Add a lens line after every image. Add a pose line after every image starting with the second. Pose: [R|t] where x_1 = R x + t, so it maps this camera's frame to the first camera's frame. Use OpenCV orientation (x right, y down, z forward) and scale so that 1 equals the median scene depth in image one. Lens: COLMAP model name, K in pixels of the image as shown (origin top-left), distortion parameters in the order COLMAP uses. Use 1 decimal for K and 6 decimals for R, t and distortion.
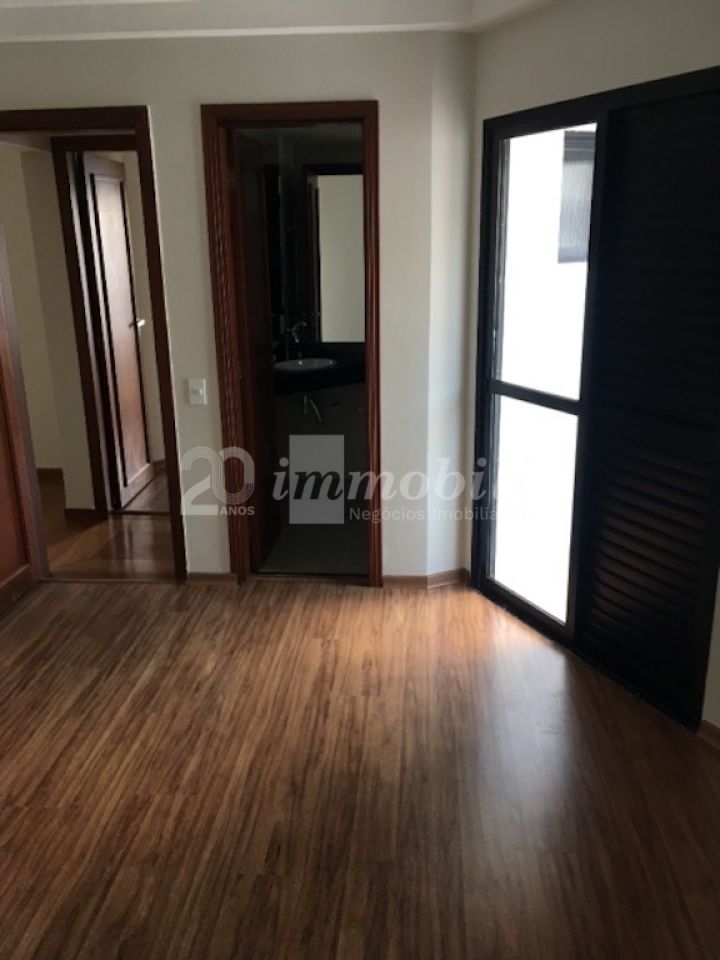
lens RADIAL K [[813.7, 0, 360.0], [0, 813.7, 480.0], [0, 0, 1]] dist [-0.002042, -0.008056]
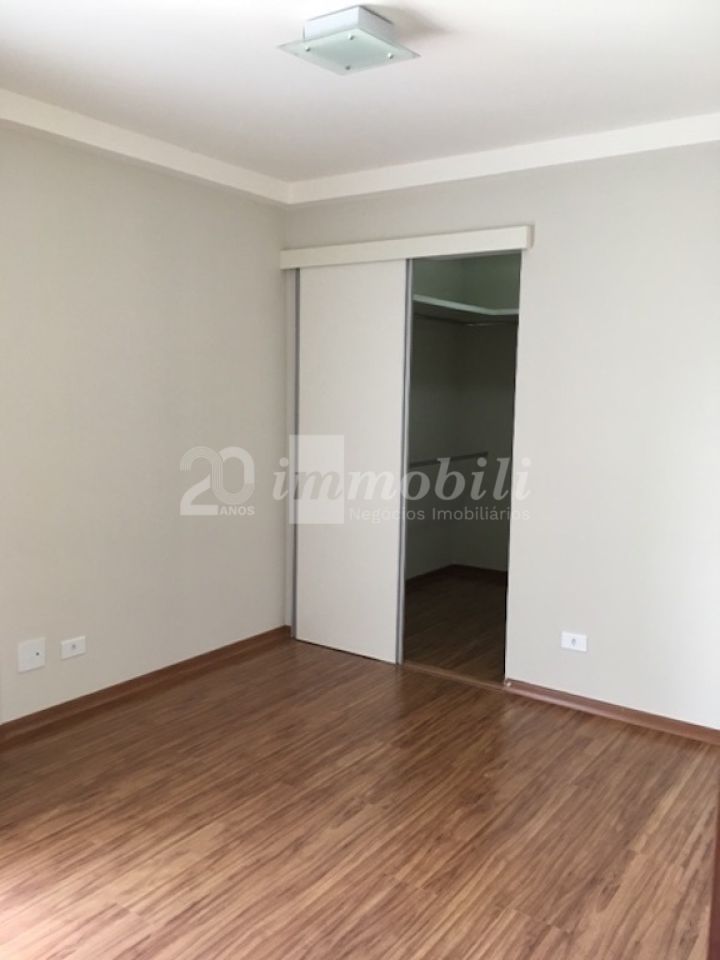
lens RADIAL K [[813.7, 0, 360.0], [0, 813.7, 480.0], [0, 0, 1]] dist [-0.002042, -0.008056]
pose [[-0.858522, -0.066431, 0.508455, -0.639671], [0.140370, 0.923250, 0.357640, -0.411160], [-0.493189, 0.378414, -0.783305, 1.582798]]
